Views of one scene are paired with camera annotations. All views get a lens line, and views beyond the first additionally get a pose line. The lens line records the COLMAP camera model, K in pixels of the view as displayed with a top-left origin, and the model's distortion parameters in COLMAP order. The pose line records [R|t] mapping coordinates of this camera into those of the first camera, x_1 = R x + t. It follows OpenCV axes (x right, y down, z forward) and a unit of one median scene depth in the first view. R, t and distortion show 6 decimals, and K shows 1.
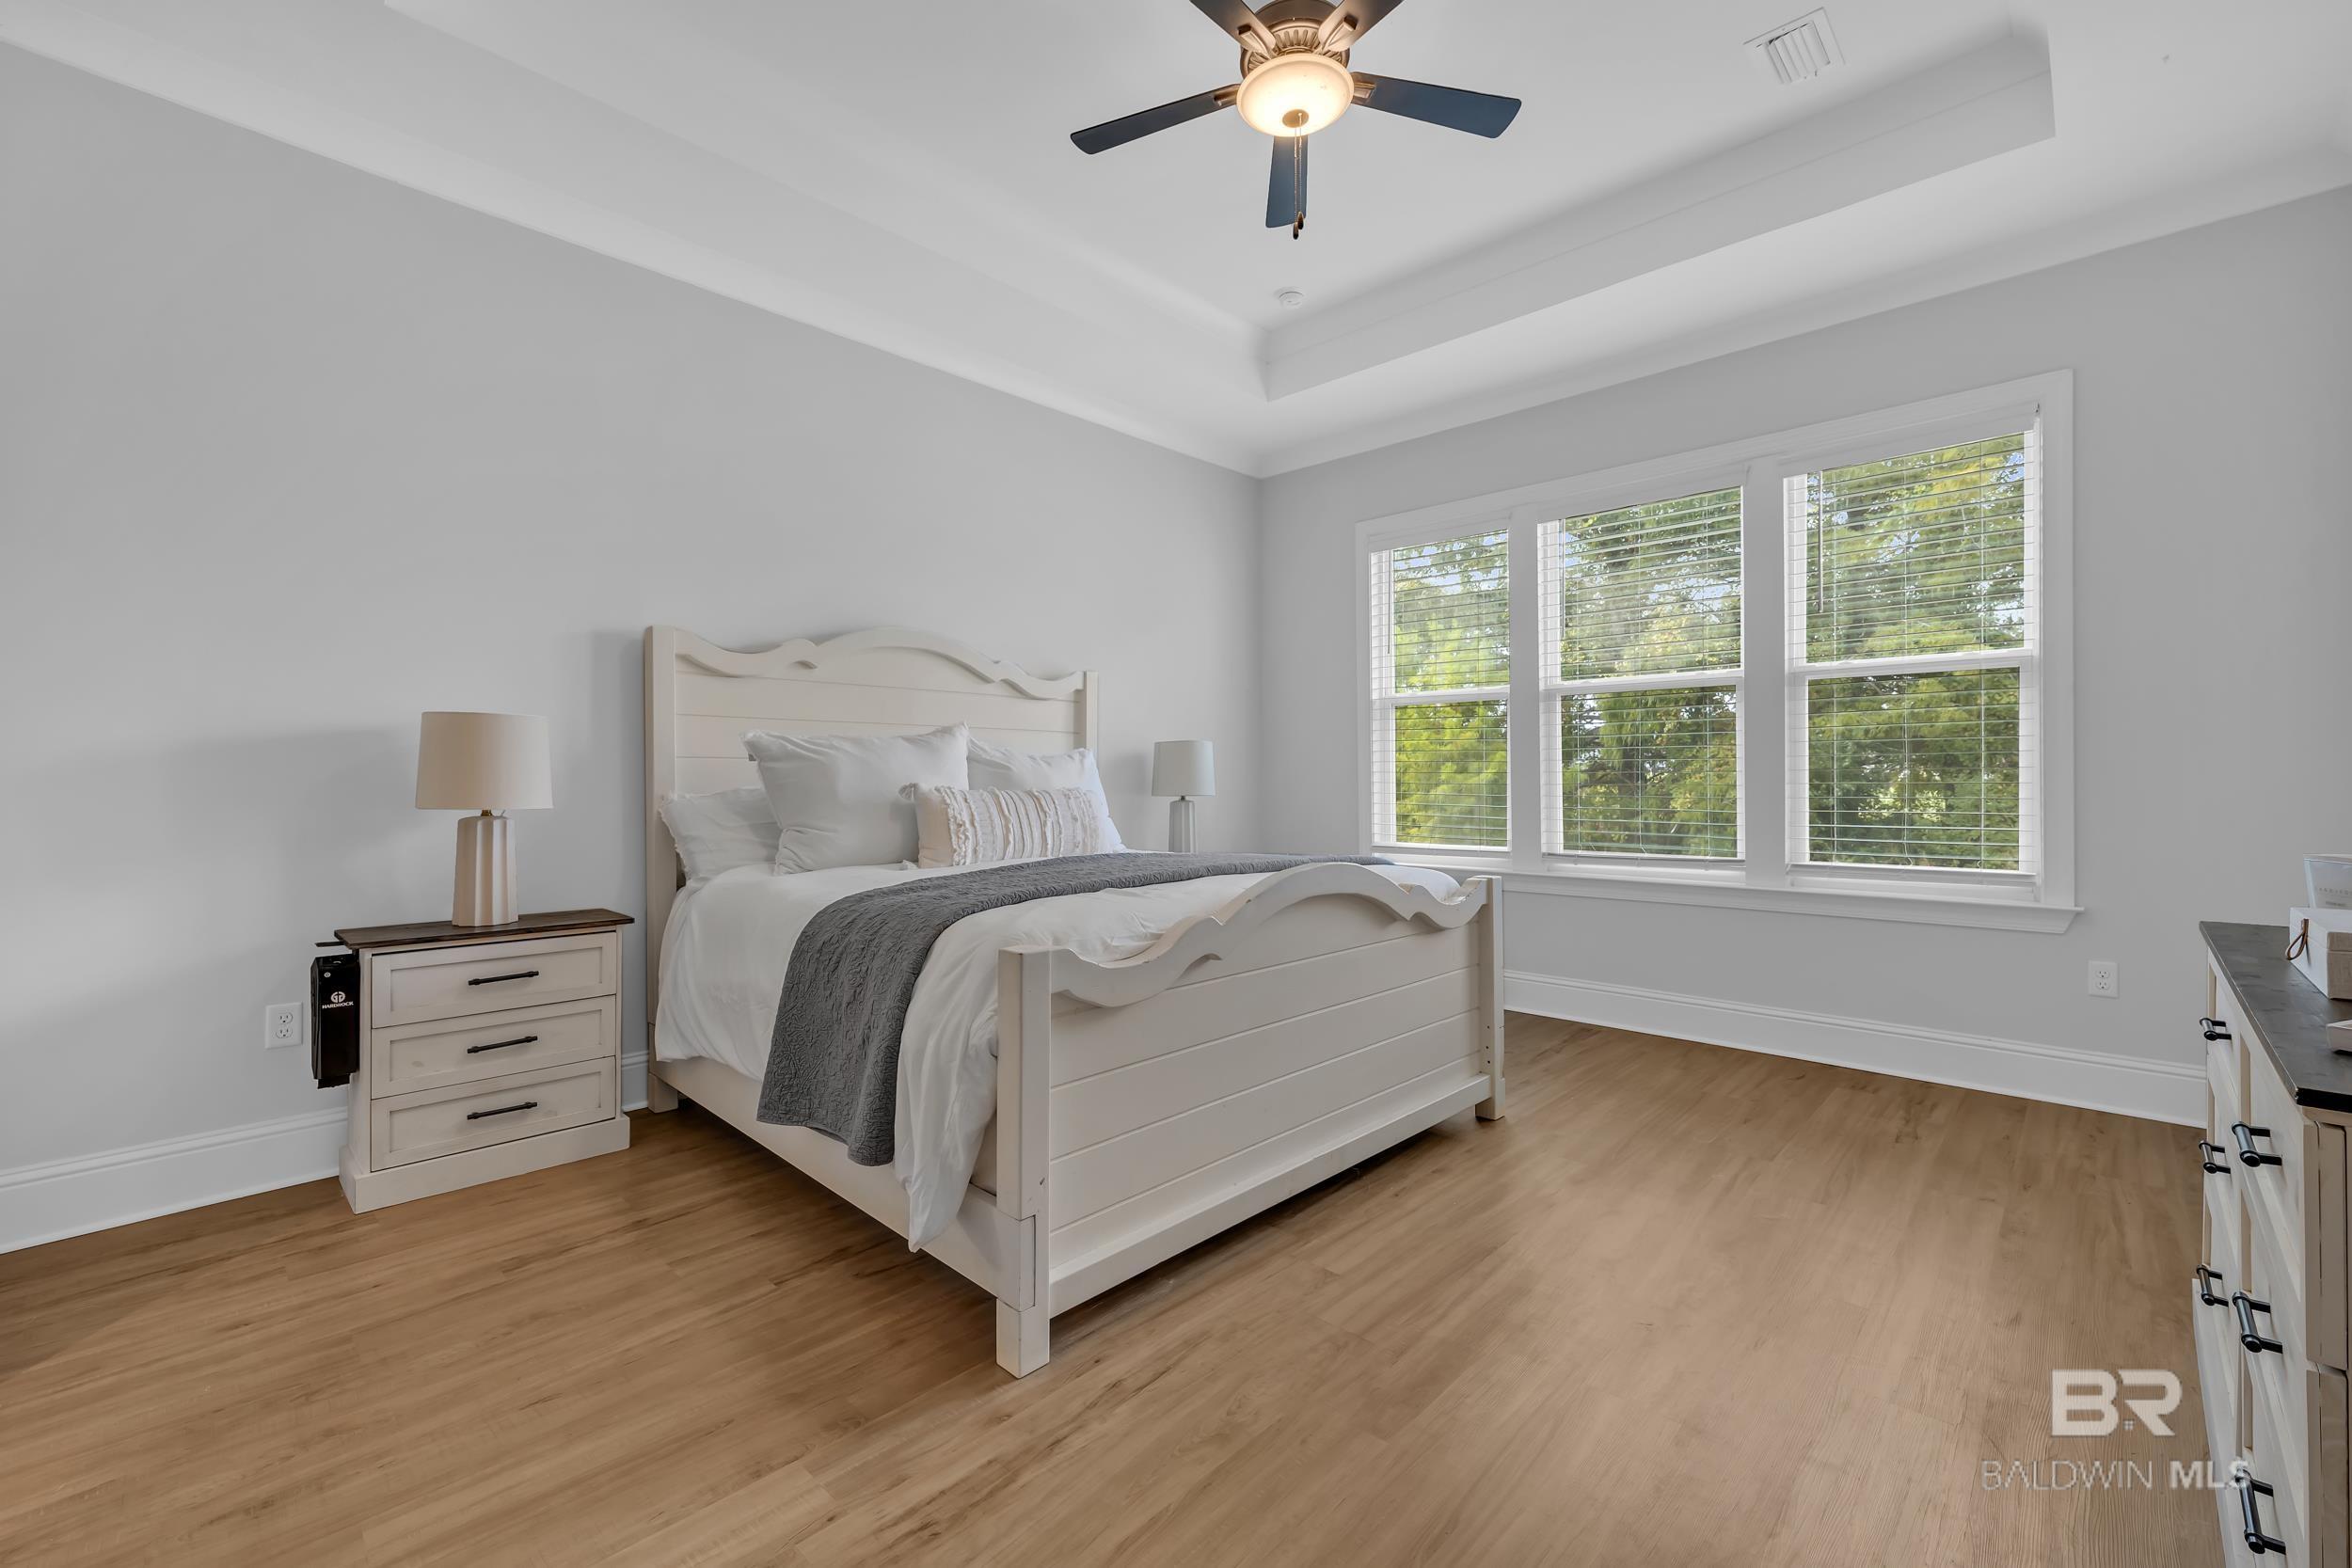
lens RADIAL K [[989.2, 0, 1168.0], [0, 989.2, 787.1], [0, 0, 1]] dist [-0.001194, -0.000102]
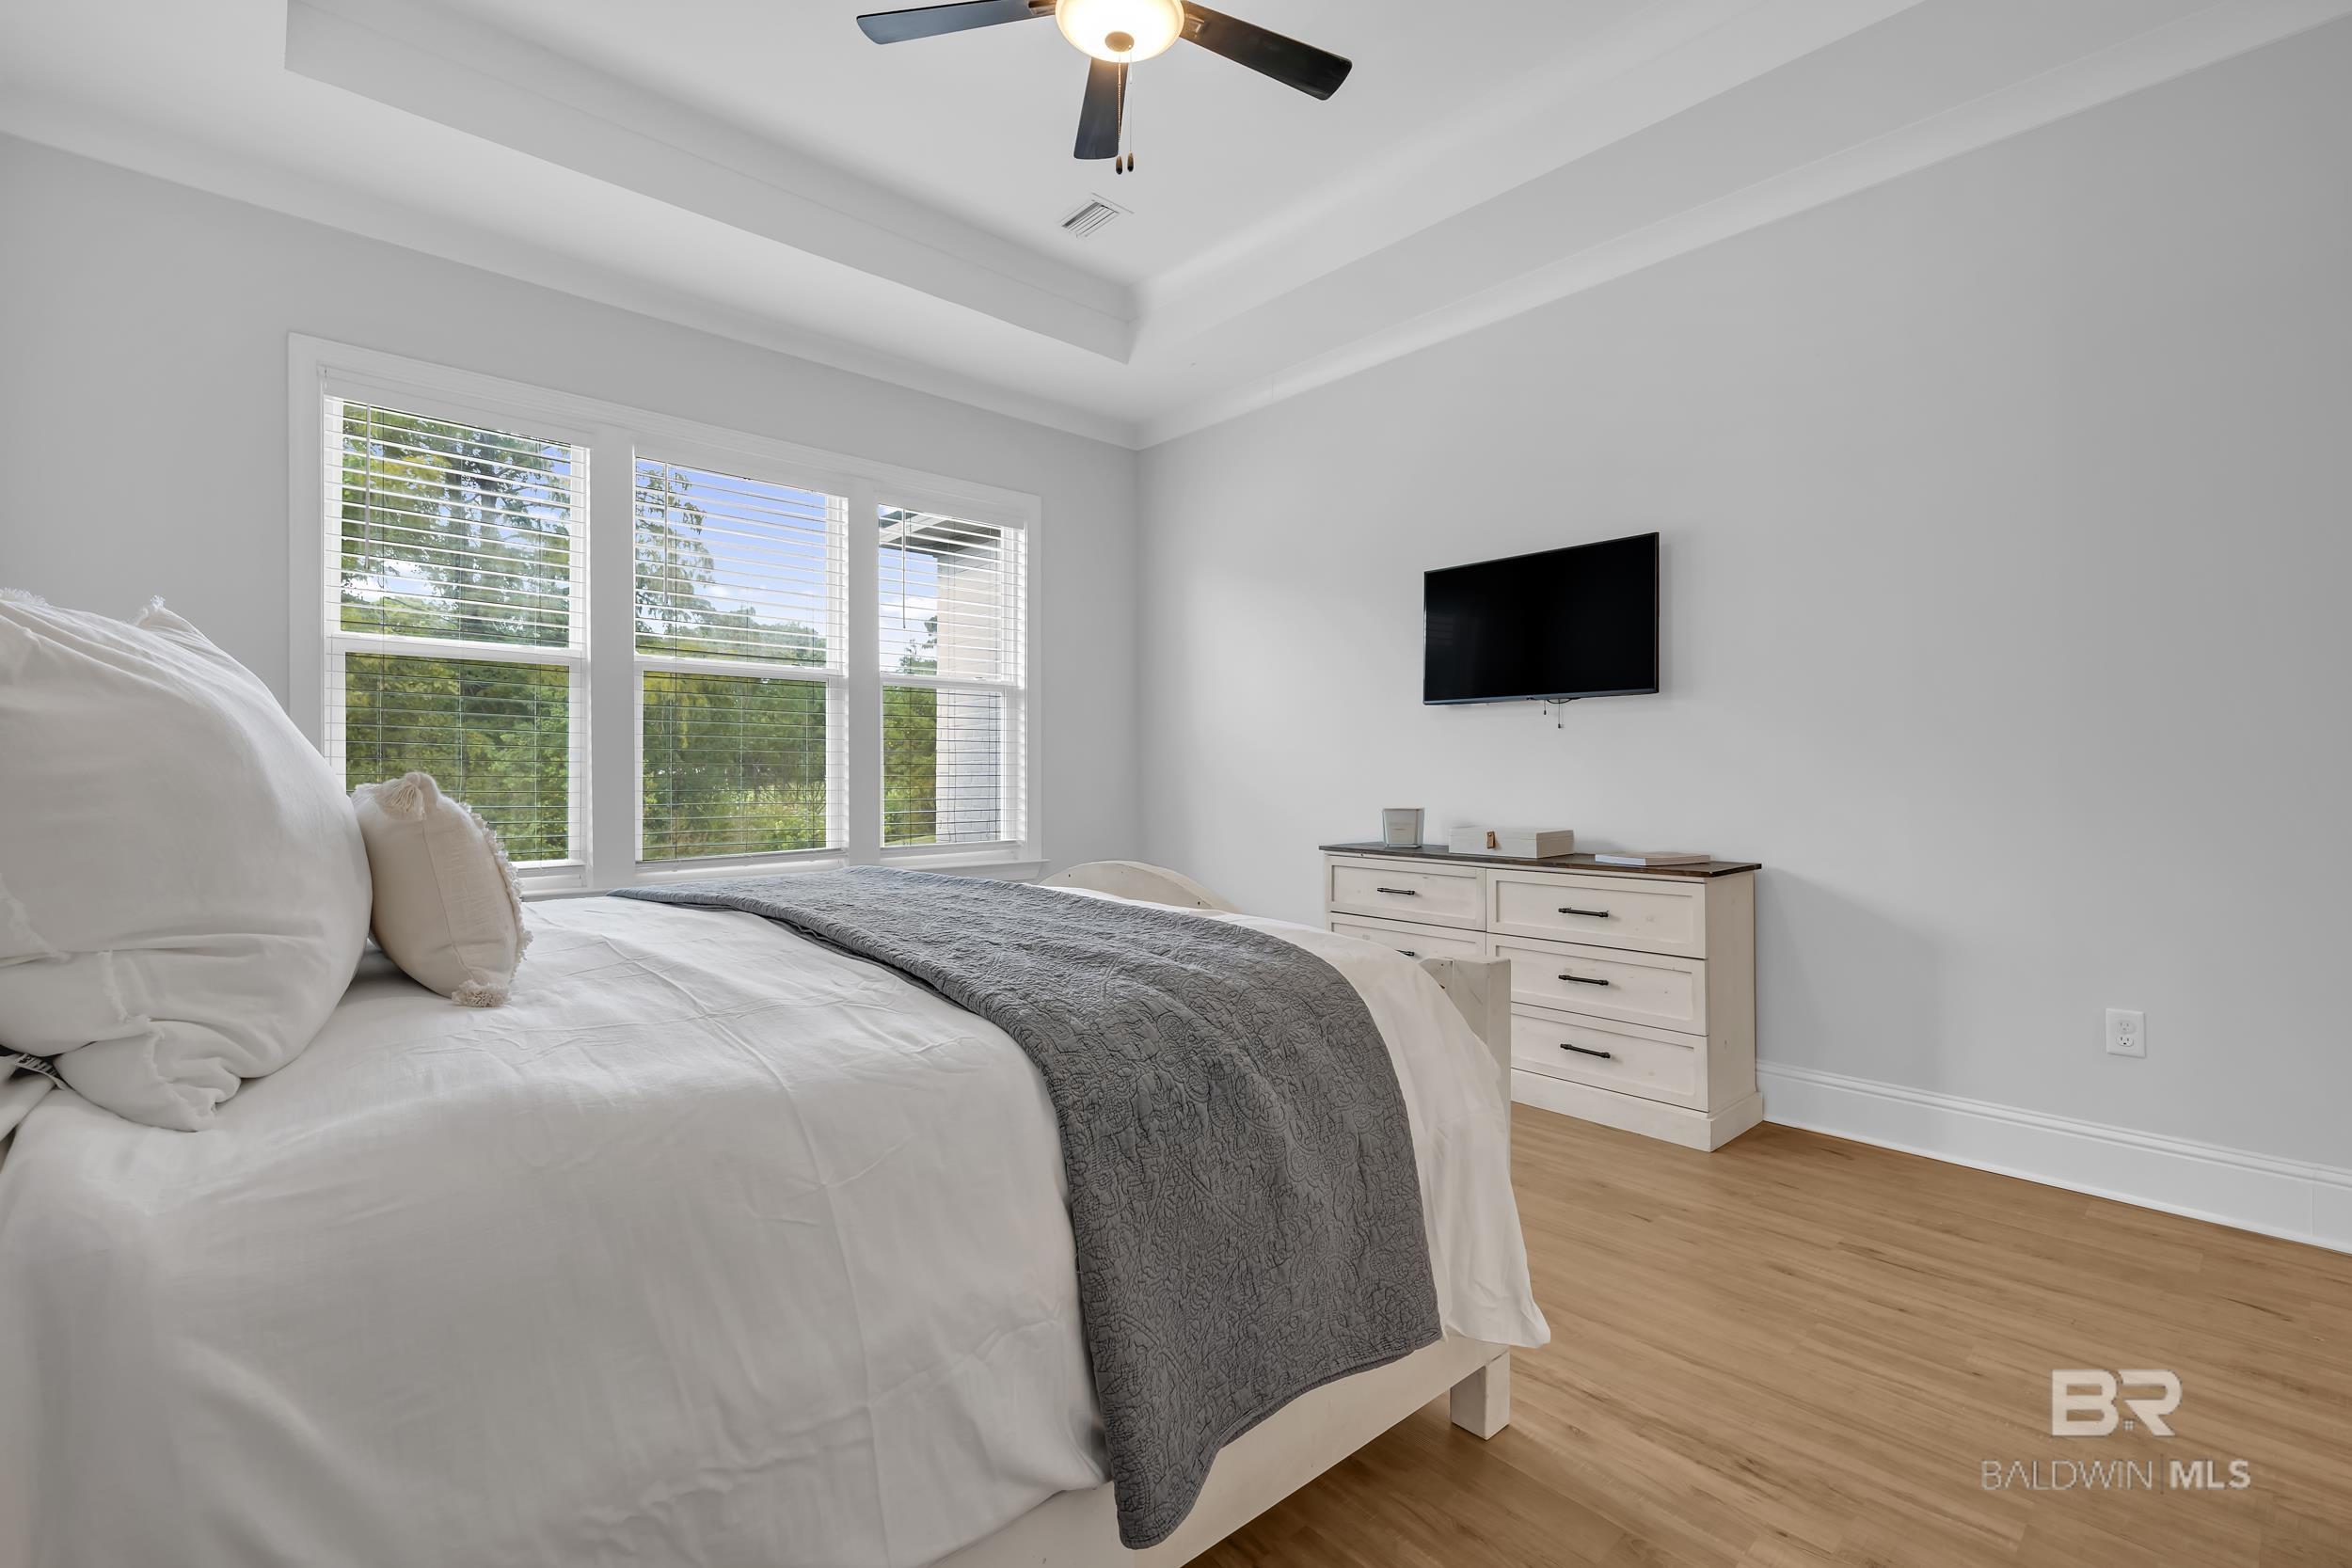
lens RADIAL K [[1033.5, 0, 1181.9], [0, 1033.5, 785.2], [0, 0, 1]] dist [-0.000422, 0.000154]
pose [[0.056675, -0.011696, 0.998324, -1.249697], [0.002192, 0.999930, 0.011590, -0.015959], [-0.998390, 0.001532, 0.056697, 1.379747]]
